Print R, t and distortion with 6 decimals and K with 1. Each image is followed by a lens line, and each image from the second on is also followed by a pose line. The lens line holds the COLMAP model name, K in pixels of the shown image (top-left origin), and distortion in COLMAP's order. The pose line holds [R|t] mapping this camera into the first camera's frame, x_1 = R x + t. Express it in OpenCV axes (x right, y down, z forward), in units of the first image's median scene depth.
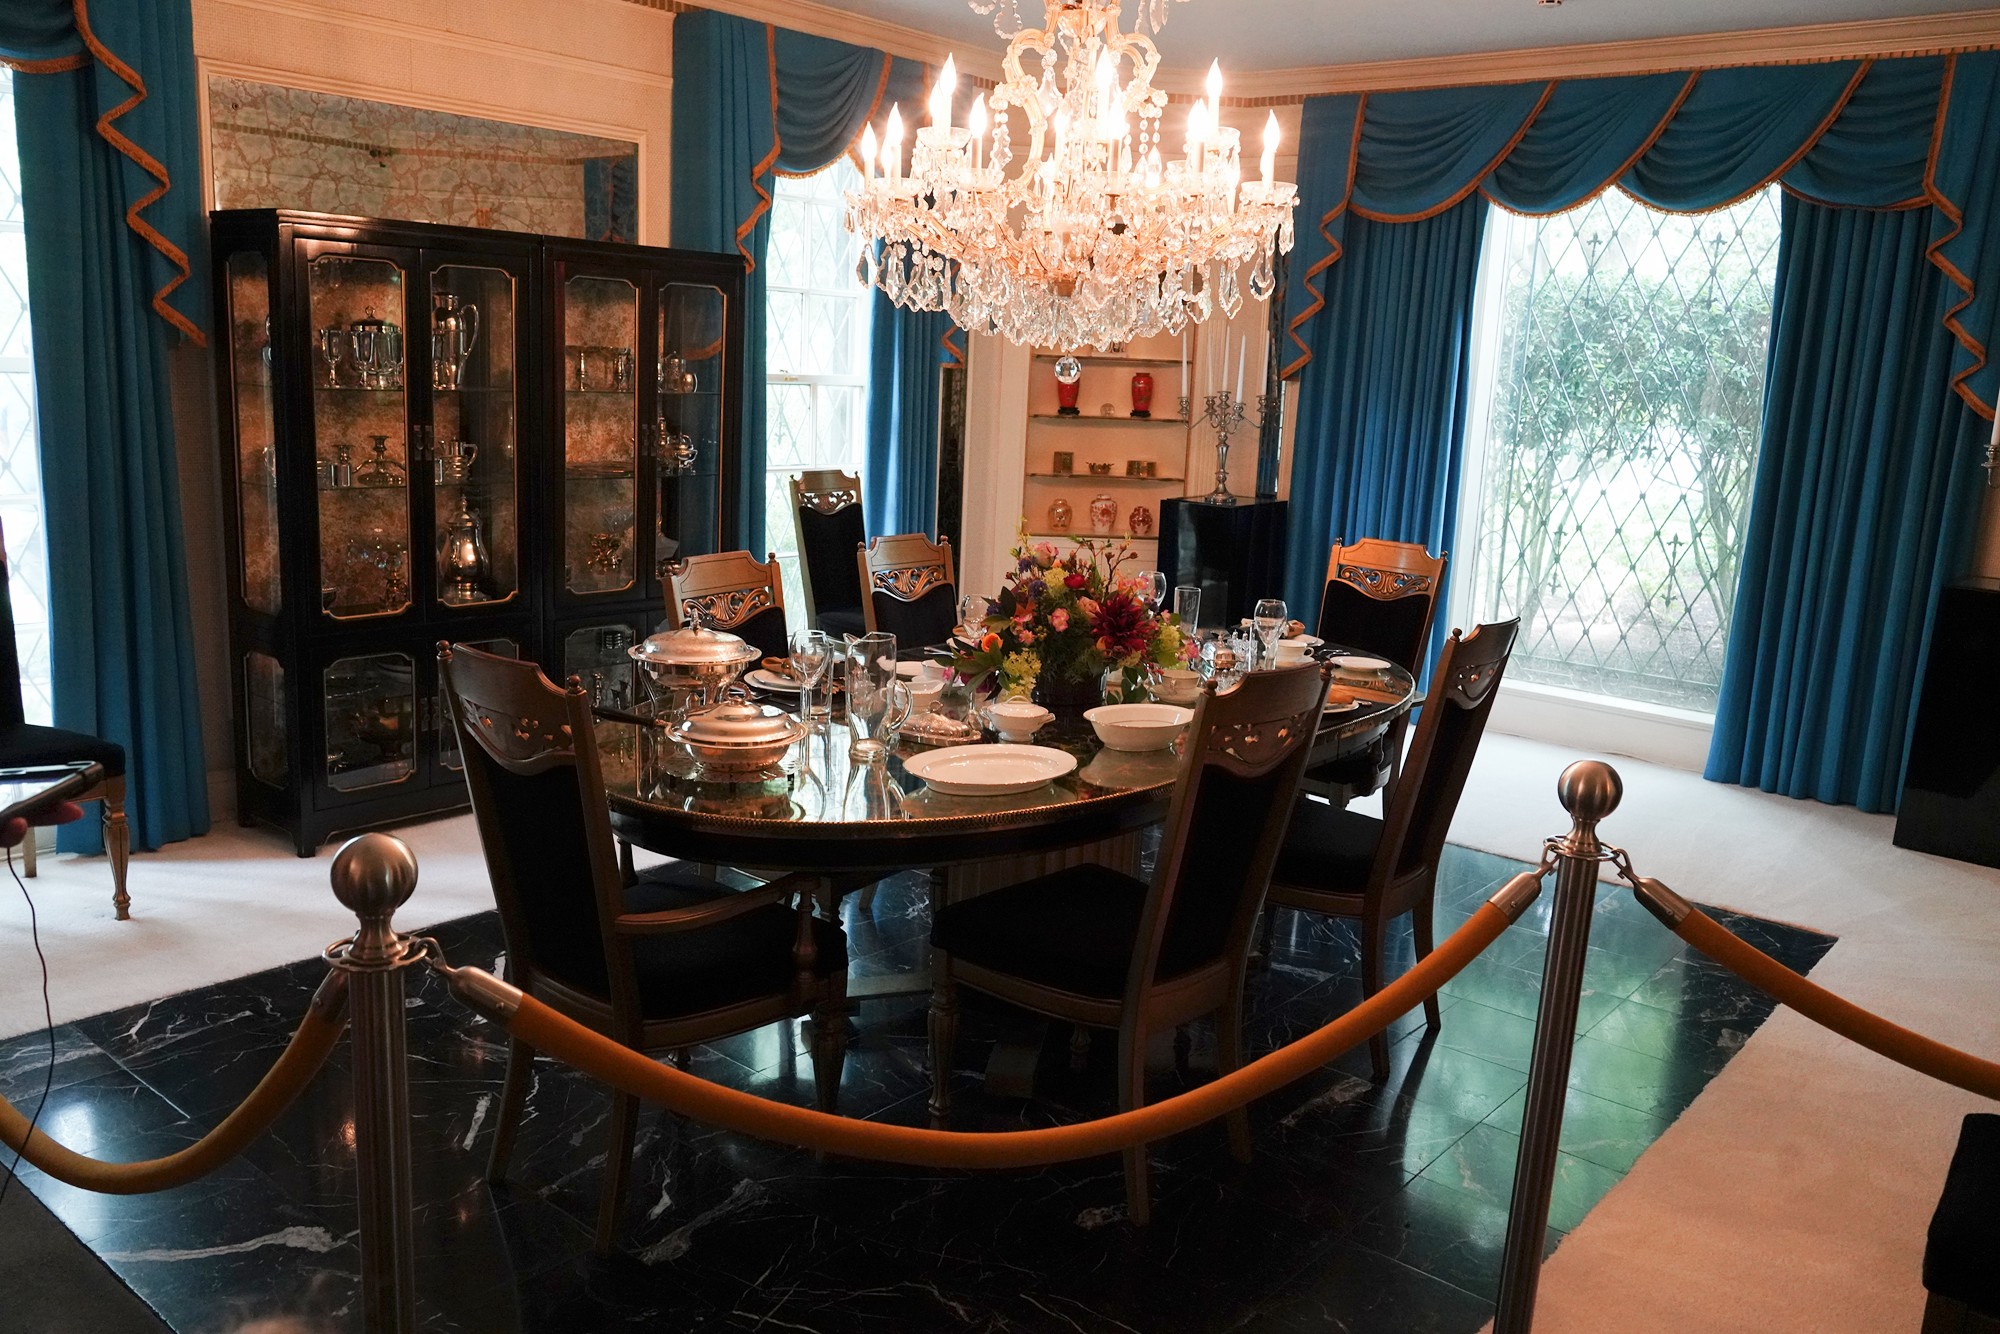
lens RADIAL K [[1559.1, 0, 998.9], [0, 1559.1, 673.9], [0, 0, 1]] dist [-0.023507, 0.007297]
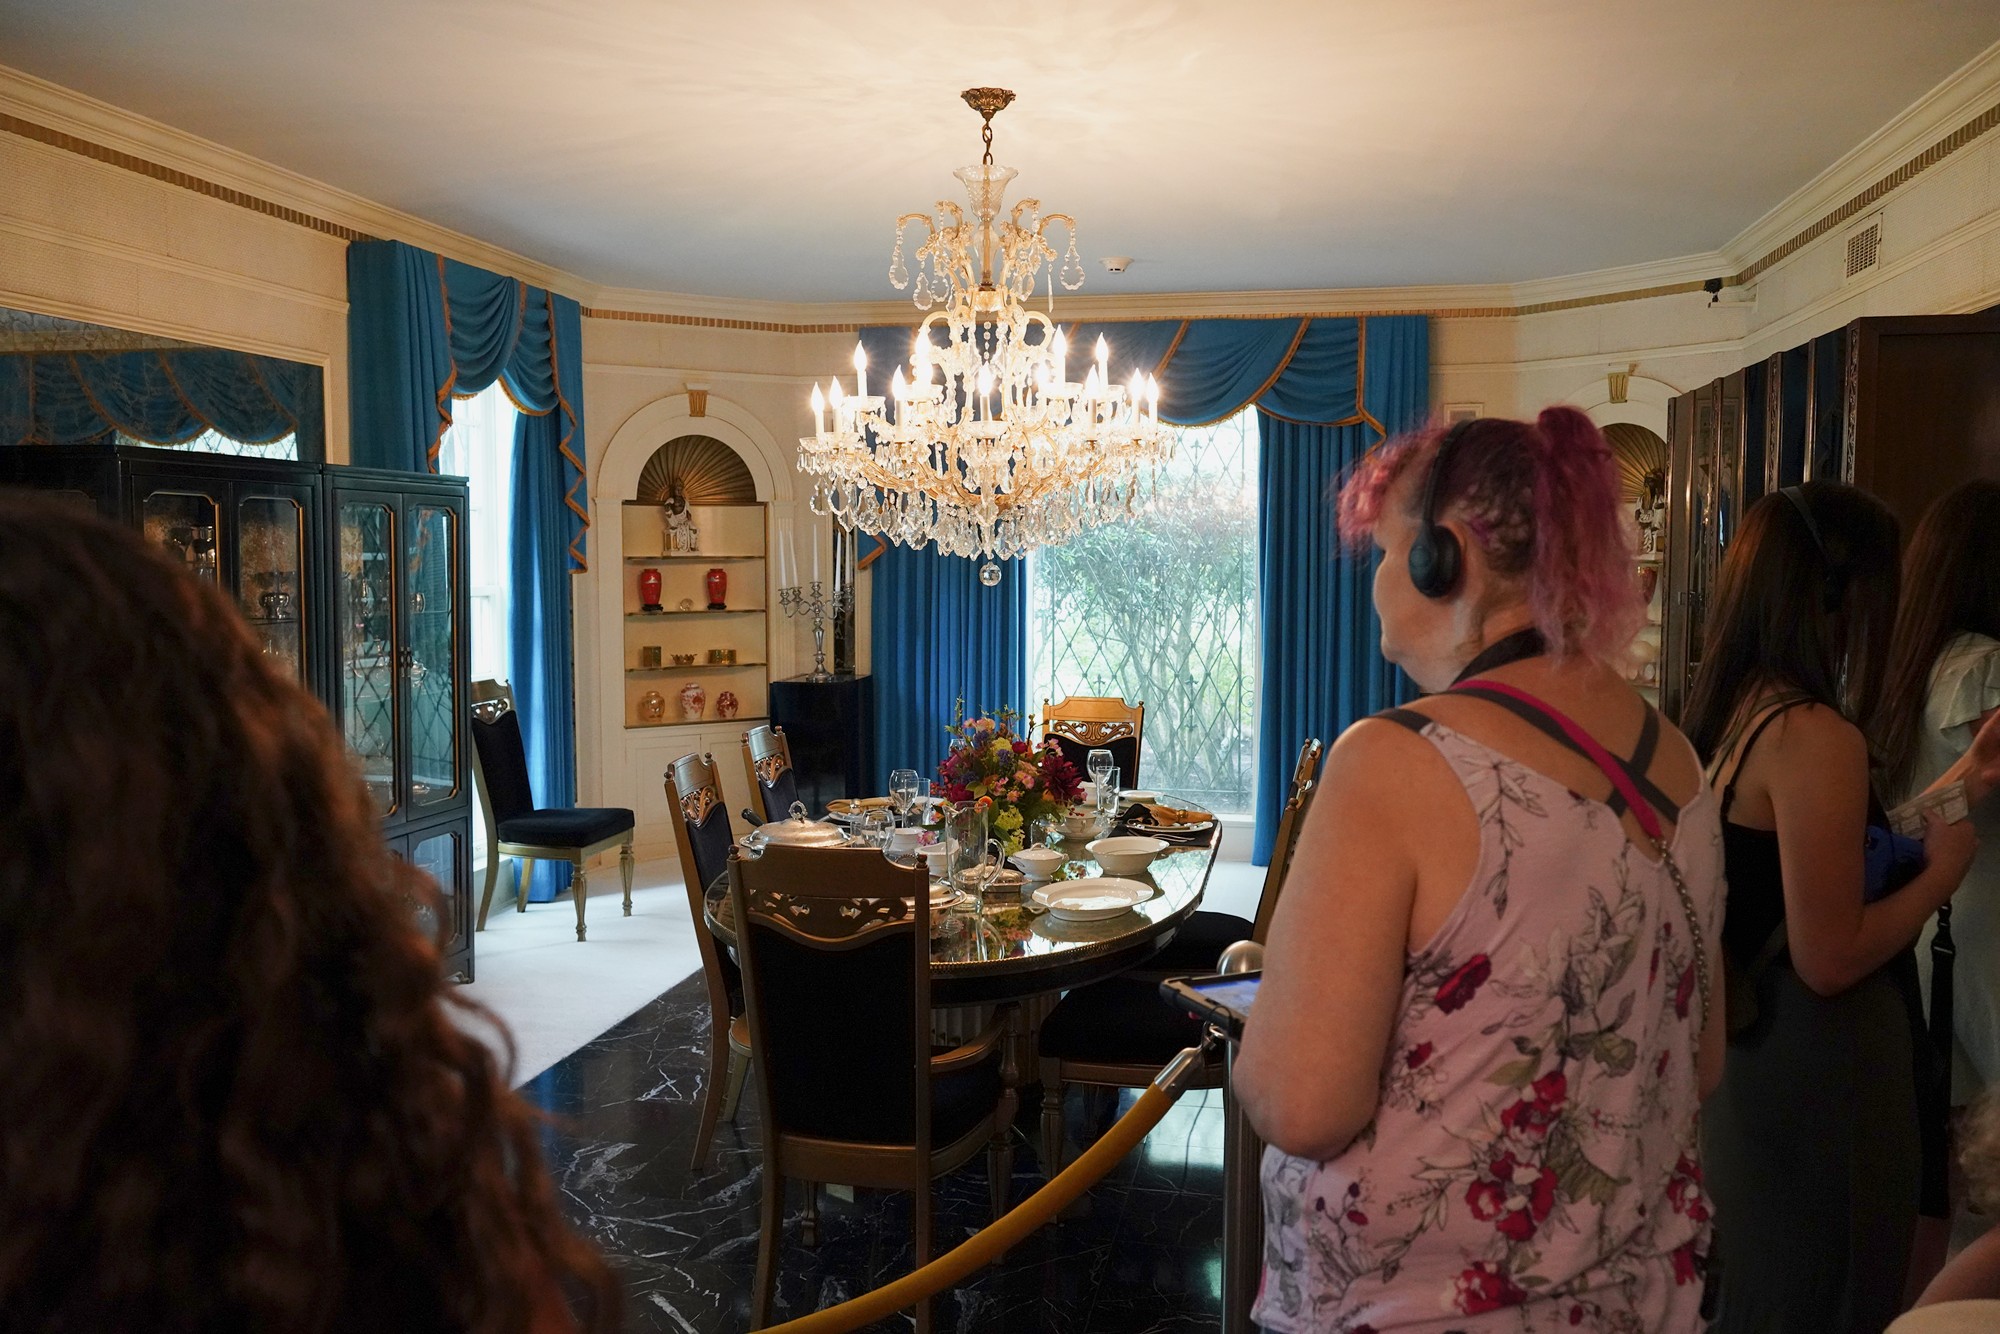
lens RADIAL K [[1559.1, 0, 999.8], [0, 1559.1, 661.8], [0, 0, 1]] dist [-0.023507, 0.007297]
pose [[0.878118, -0.075875, 0.472389, -0.324018], [0.131803, 0.987504, -0.086393, -0.013367], [-0.459931, 0.138126, 0.877146, -0.037291]]
